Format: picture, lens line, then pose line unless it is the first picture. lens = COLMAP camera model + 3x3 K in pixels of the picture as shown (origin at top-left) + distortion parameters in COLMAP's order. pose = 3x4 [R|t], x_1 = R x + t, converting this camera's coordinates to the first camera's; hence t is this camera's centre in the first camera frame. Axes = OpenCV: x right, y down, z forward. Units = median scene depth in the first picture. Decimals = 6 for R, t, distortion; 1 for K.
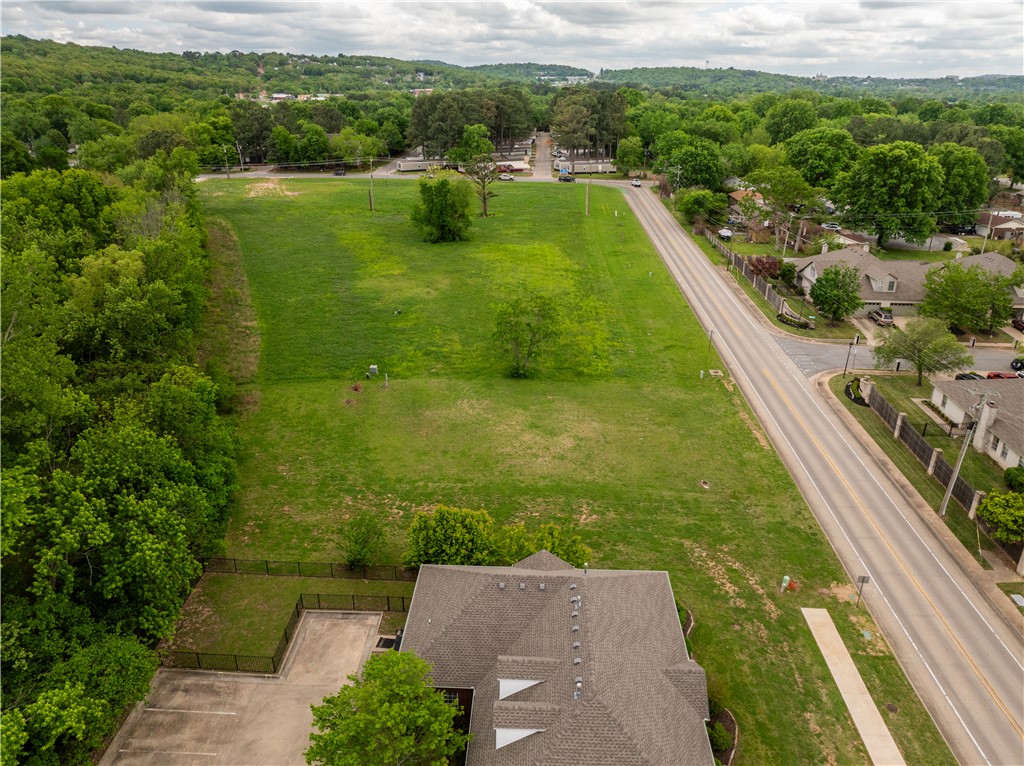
lens RADIAL K [[720.9, 0, 508.5], [0, 720.9, 387.8], [0, 0, 1]] dist [-0.046408, 0.014279]
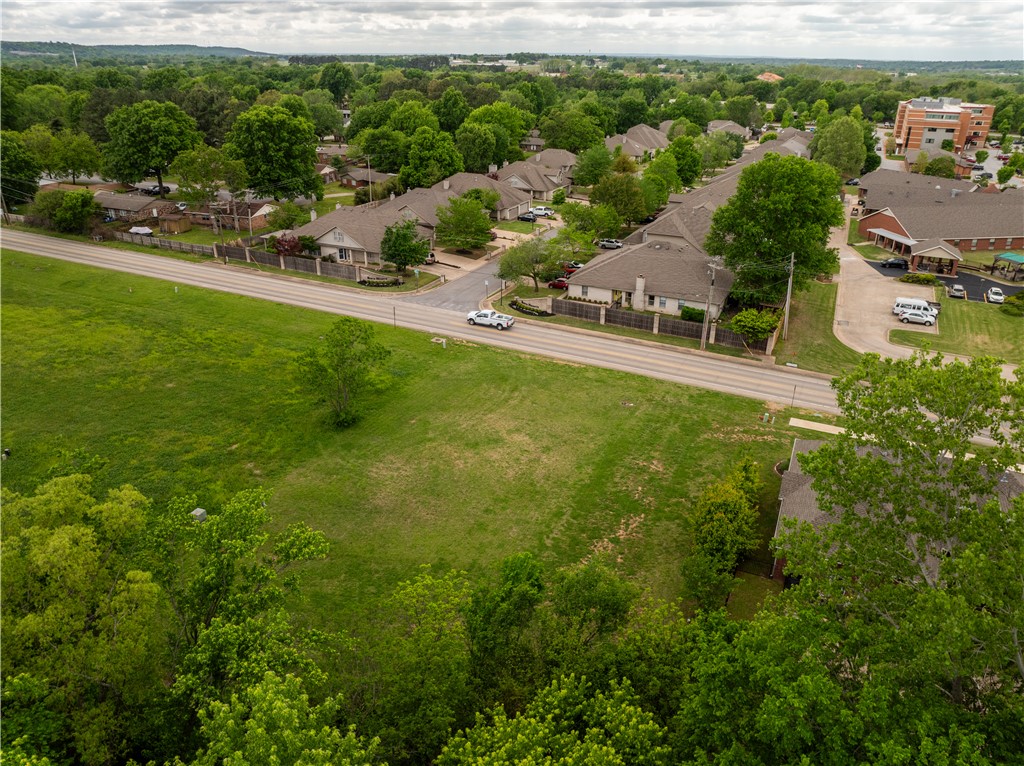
lens RADIAL K [[720.9, 0, 508.5], [0, 720.9, 387.8], [0, 0, 1]] dist [-0.046408, 0.014279]
pose [[0.382038, -0.392889, 0.836472, -0.570005], [0.359715, 0.896967, 0.257013, -0.192055], [-0.851265, 0.202703, 0.484003, 0.444363]]
